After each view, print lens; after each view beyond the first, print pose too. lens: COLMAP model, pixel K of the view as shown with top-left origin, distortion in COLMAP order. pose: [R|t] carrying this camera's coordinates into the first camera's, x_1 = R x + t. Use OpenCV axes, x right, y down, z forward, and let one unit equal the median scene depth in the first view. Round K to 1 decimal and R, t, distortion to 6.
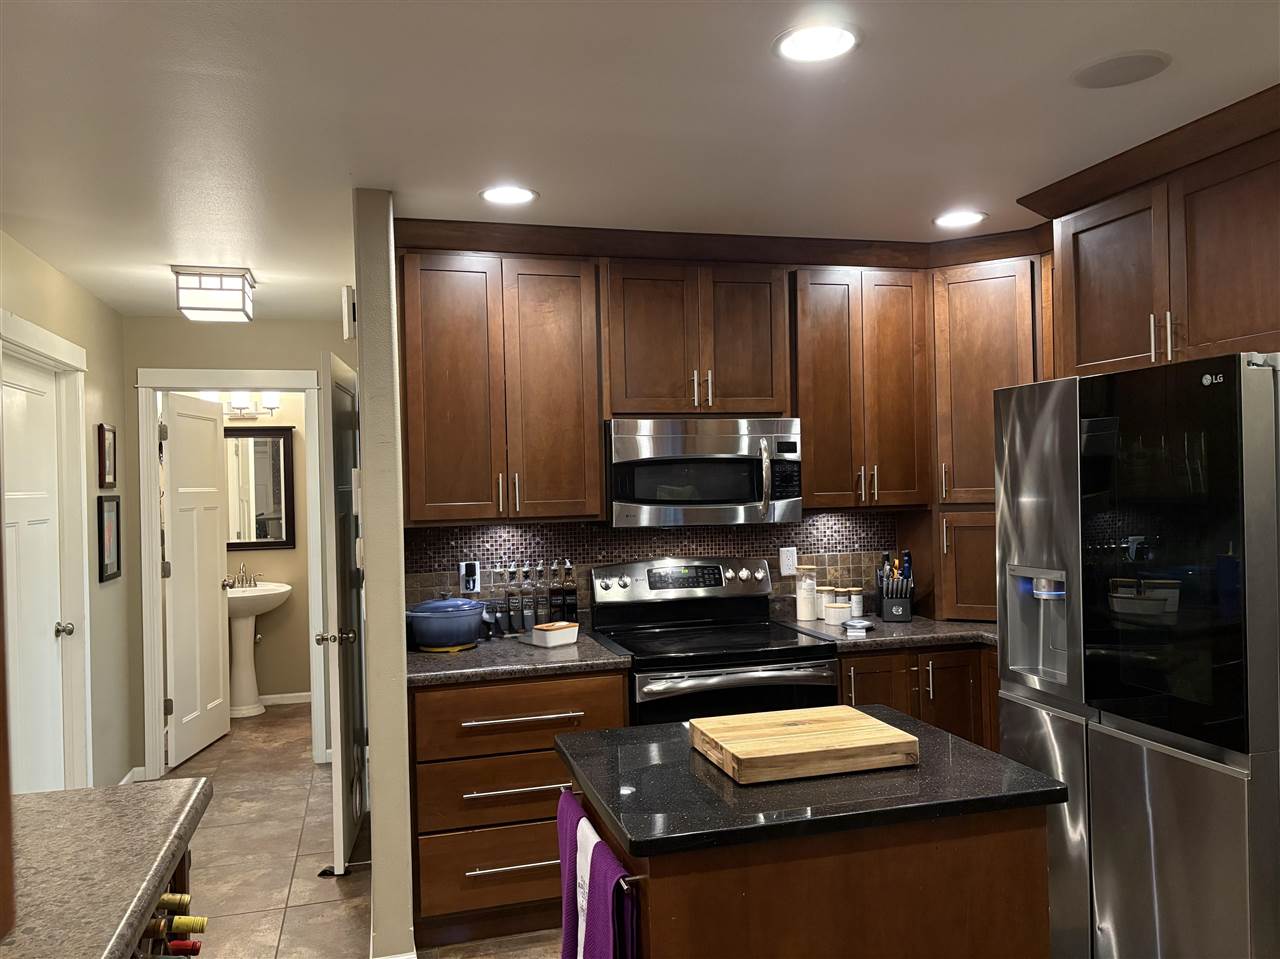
lens RADIAL K [[962.8, 0, 645.2], [0, 962.8, 478.7], [0, 0, 1]] dist [0.051977, -0.068427]
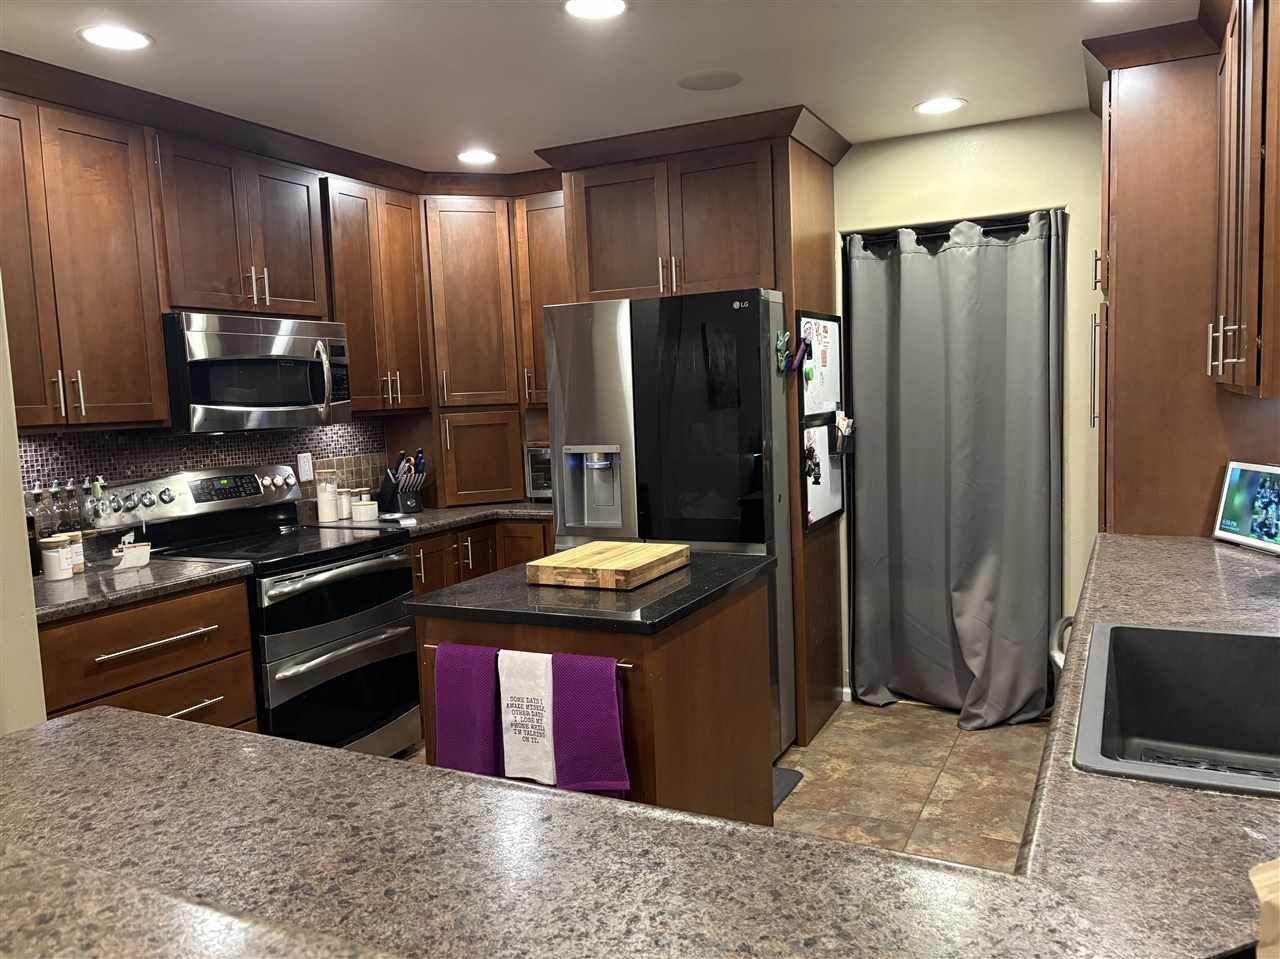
lens RADIAL K [[962.8, 0, 642.4], [0, 962.8, 485.3], [0, 0, 1]] dist [0.051977, -0.068427]
pose [[0.670159, -0.073527, 0.738567, -0.408103], [0.021655, 0.996594, 0.079565, 0.034742], [-0.741902, -0.037328, 0.669469, 0.058161]]
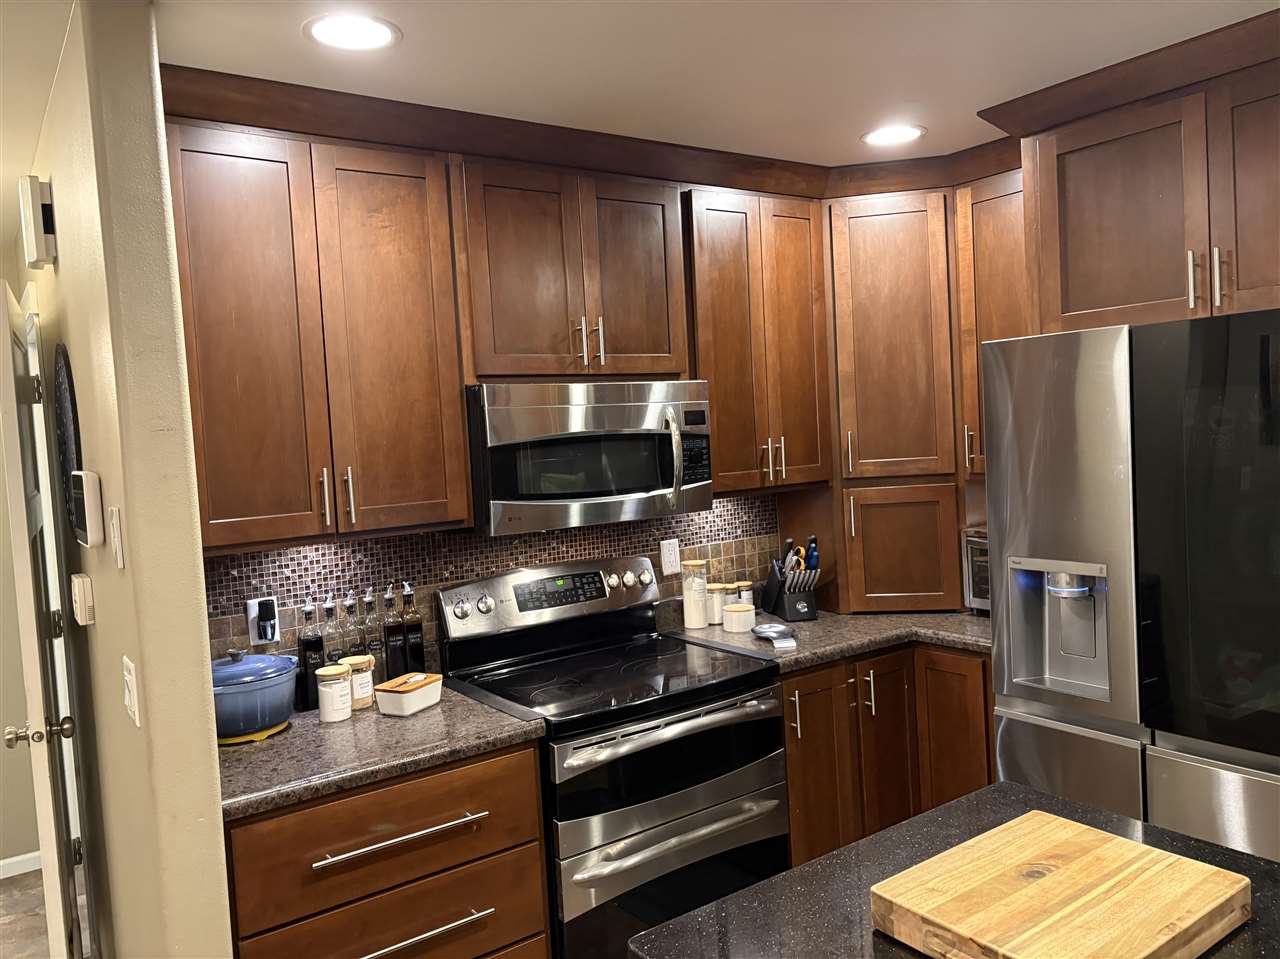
lens RADIAL K [[962.8, 0, 644.8], [0, 962.8, 475.7], [0, 0, 1]] dist [0.051977, -0.068427]
pose [[0.940483, -0.044644, 0.336895, -0.155948], [0.031412, 0.998510, 0.044628, -0.021545], [-0.338385, -0.031389, 0.940484, 0.274803]]
